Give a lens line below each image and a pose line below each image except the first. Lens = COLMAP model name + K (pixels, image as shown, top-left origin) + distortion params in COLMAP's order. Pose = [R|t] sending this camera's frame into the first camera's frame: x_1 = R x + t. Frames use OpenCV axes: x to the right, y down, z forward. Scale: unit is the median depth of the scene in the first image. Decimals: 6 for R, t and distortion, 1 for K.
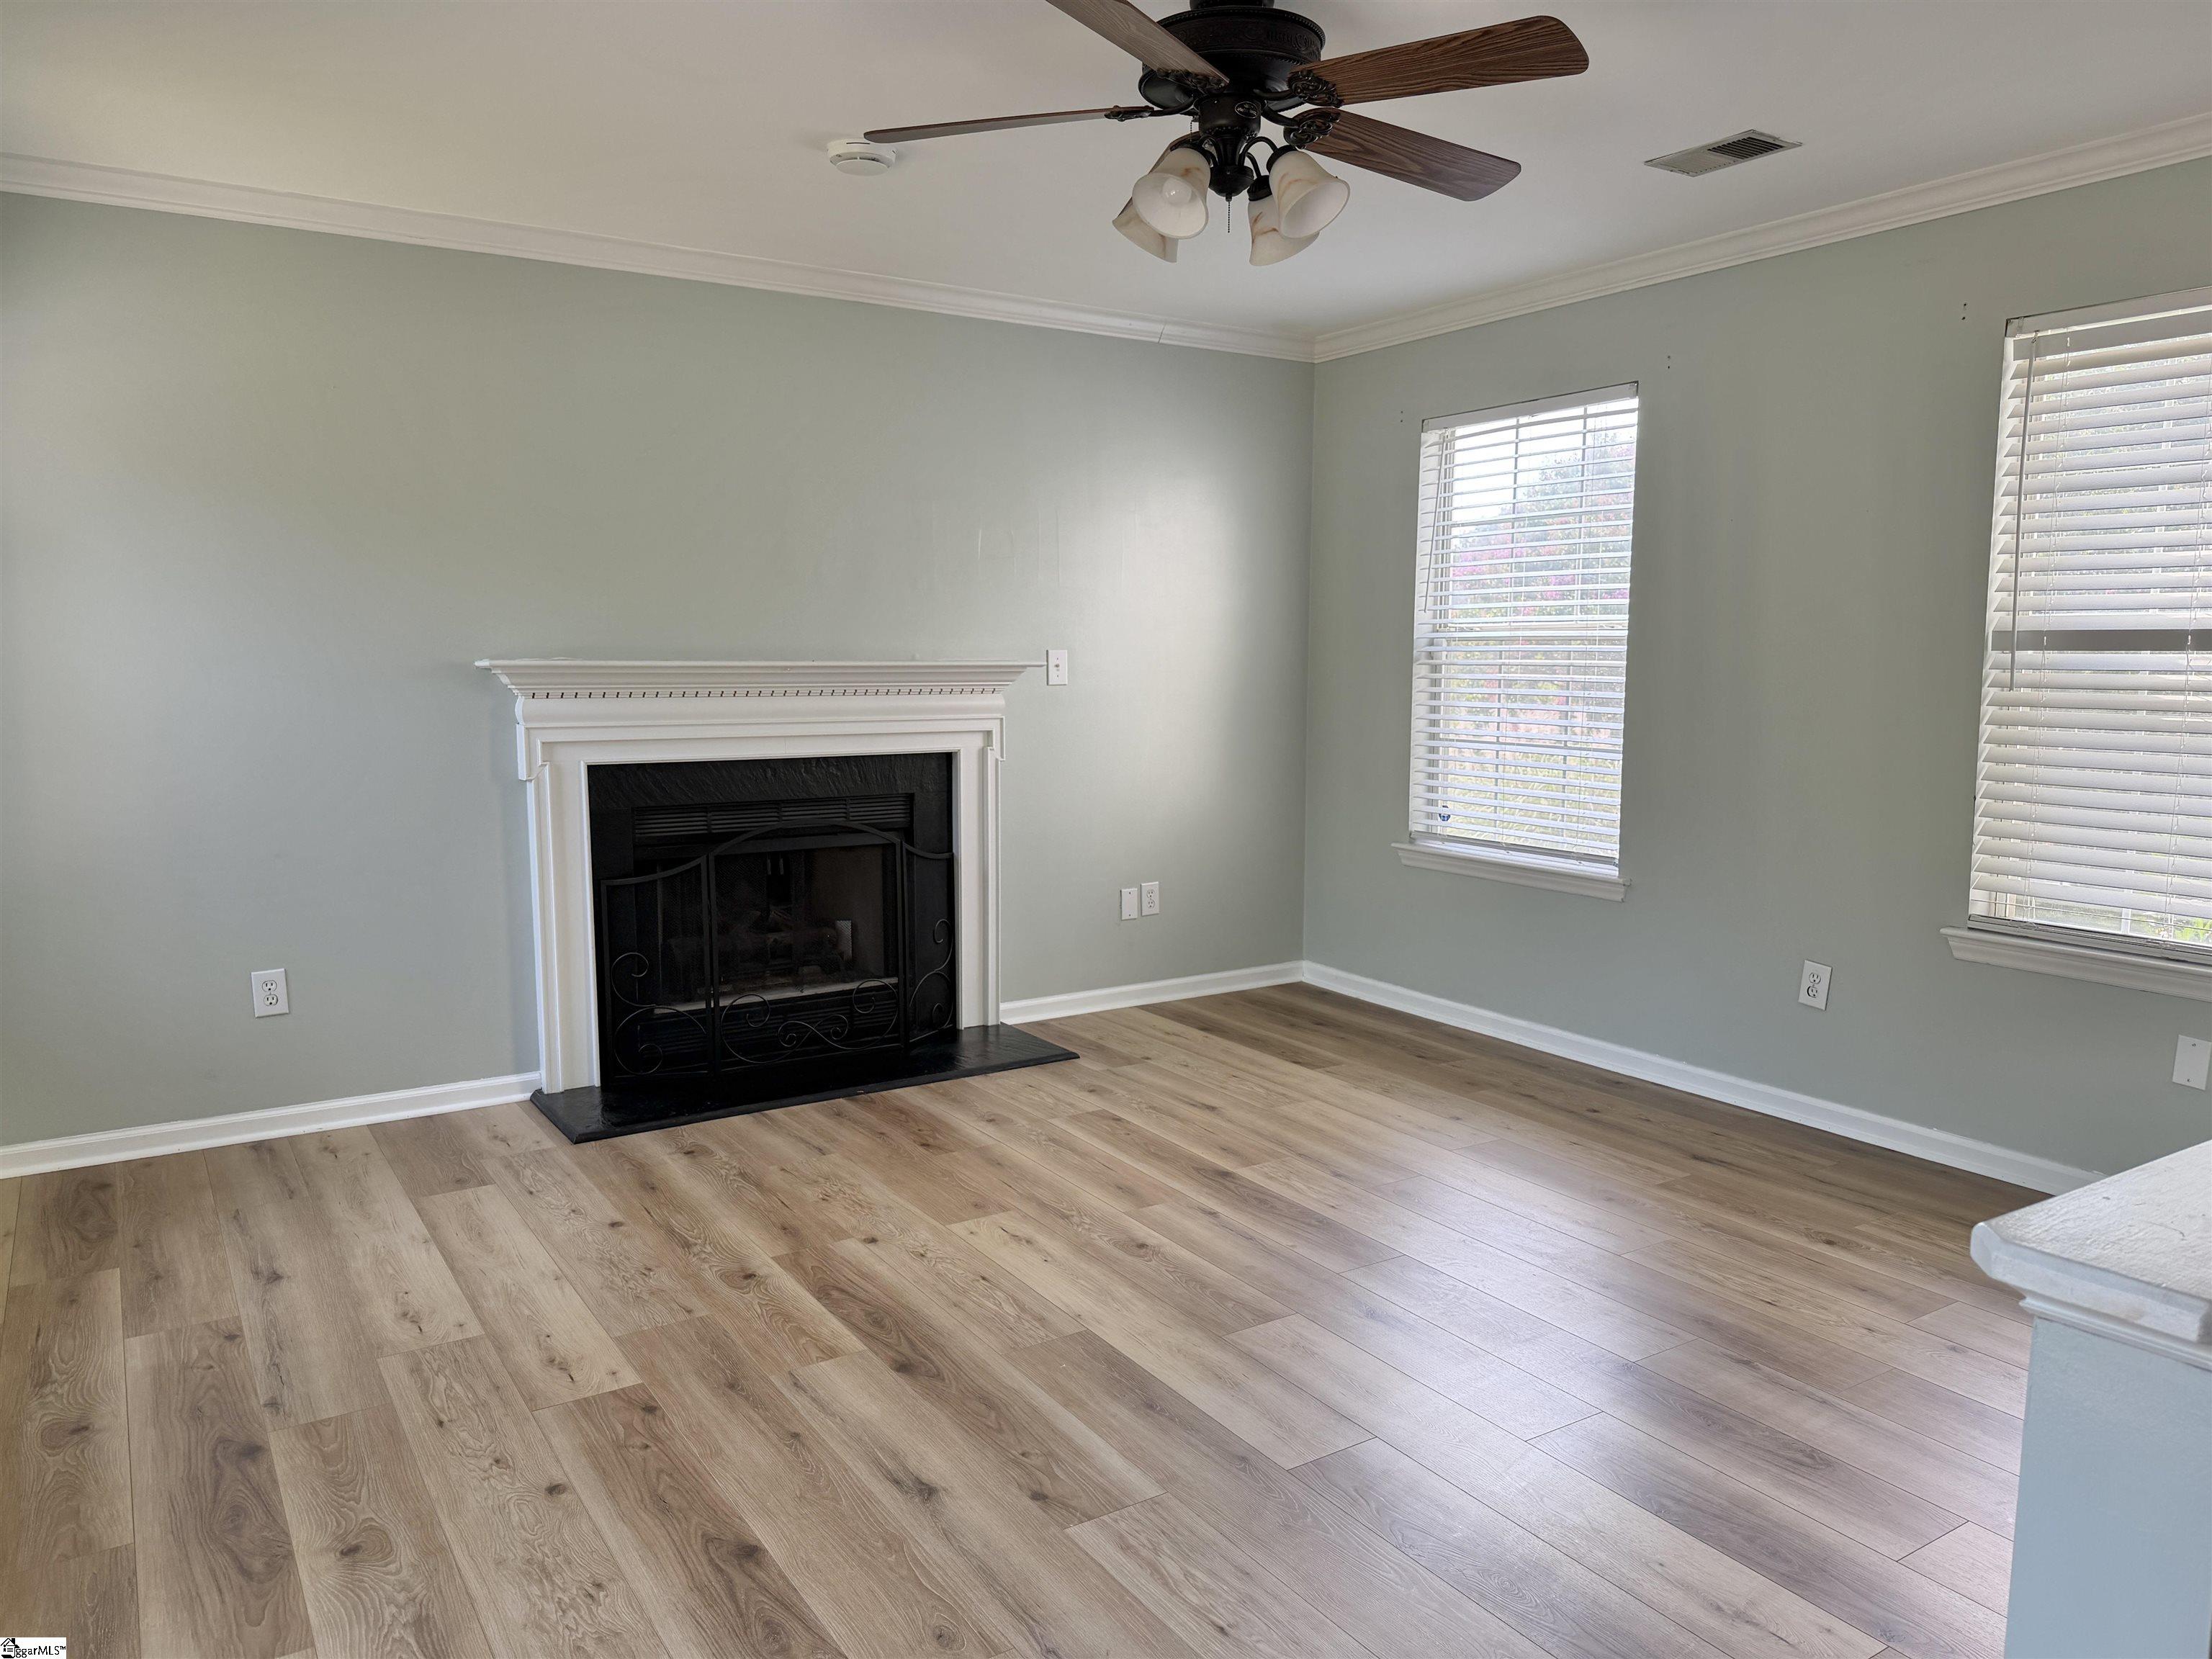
lens RADIAL K [[1545.2, 0, 1115.5], [0, 1545.2, 829.0], [0, 0, 1]] dist [0.042499, -0.050178]
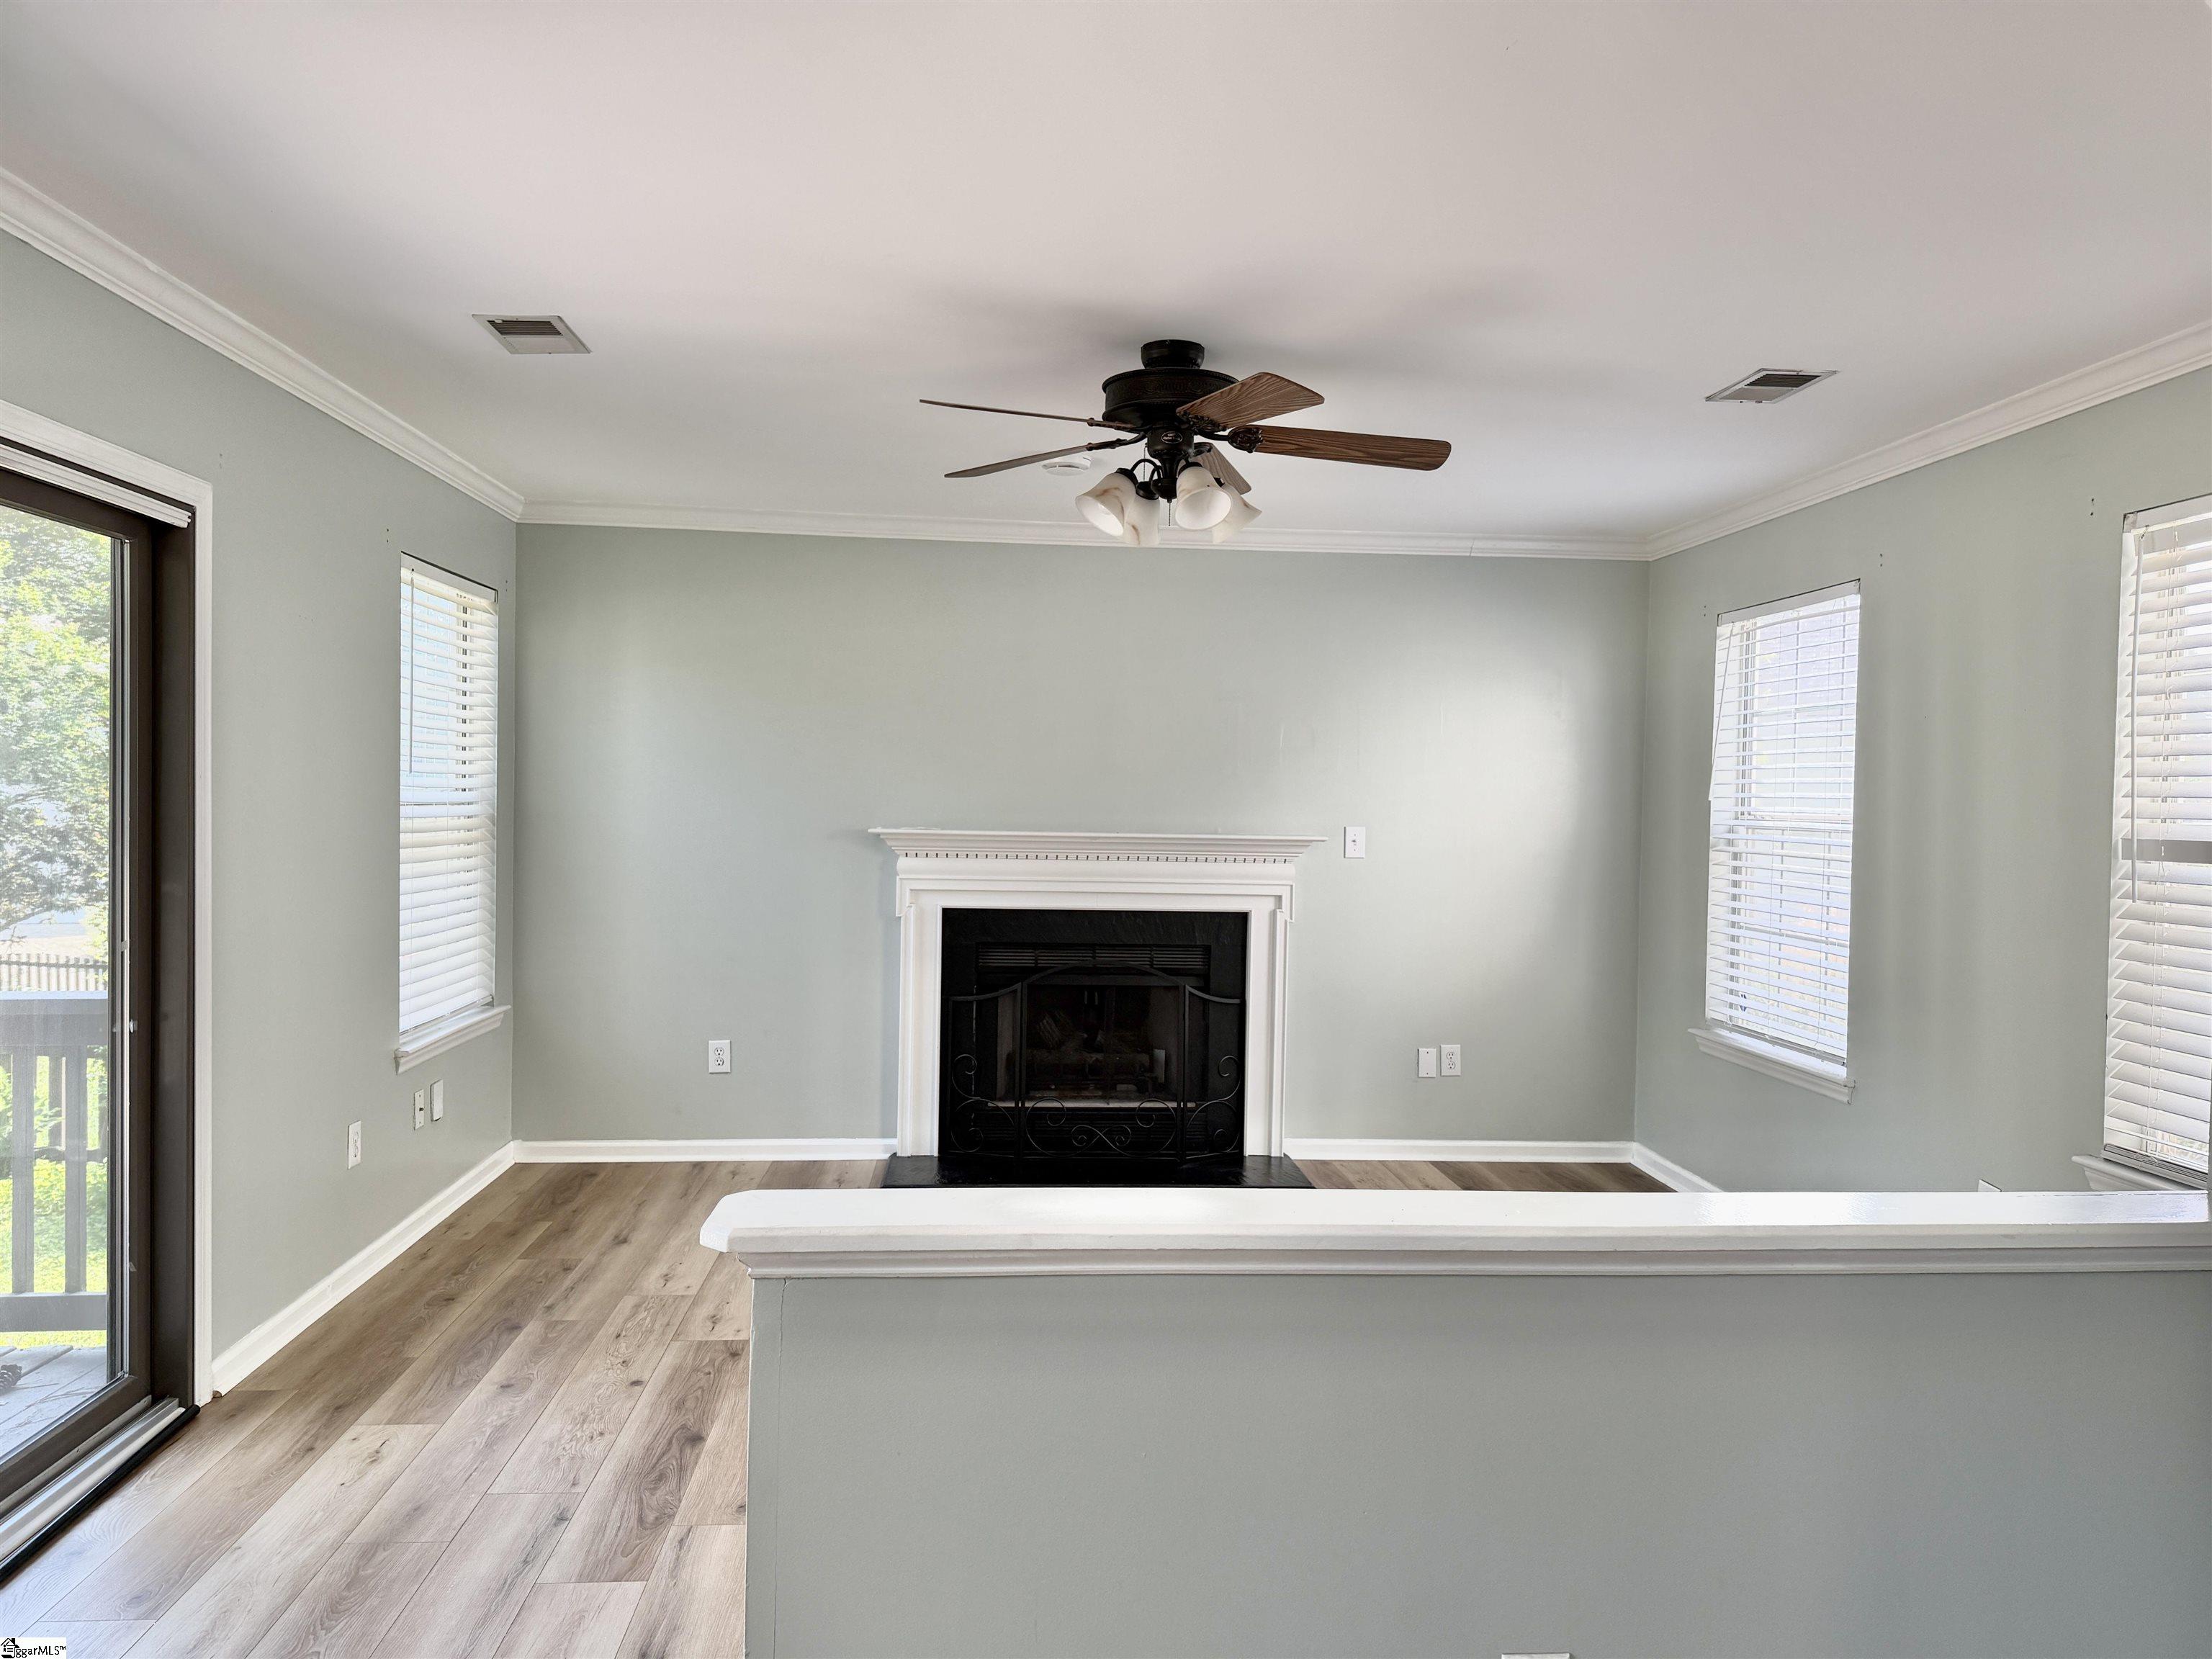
lens RADIAL K [[1545.2, 0, 1101.6], [0, 1545.2, 816.2], [0, 0, 1]] dist [0.042499, -0.050178]
pose [[0.881824, 0.022289, -0.471051, 0.375191], [-0.074494, 0.992925, -0.092474, -0.006613], [0.465657, 0.116636, 0.877245, -0.087256]]
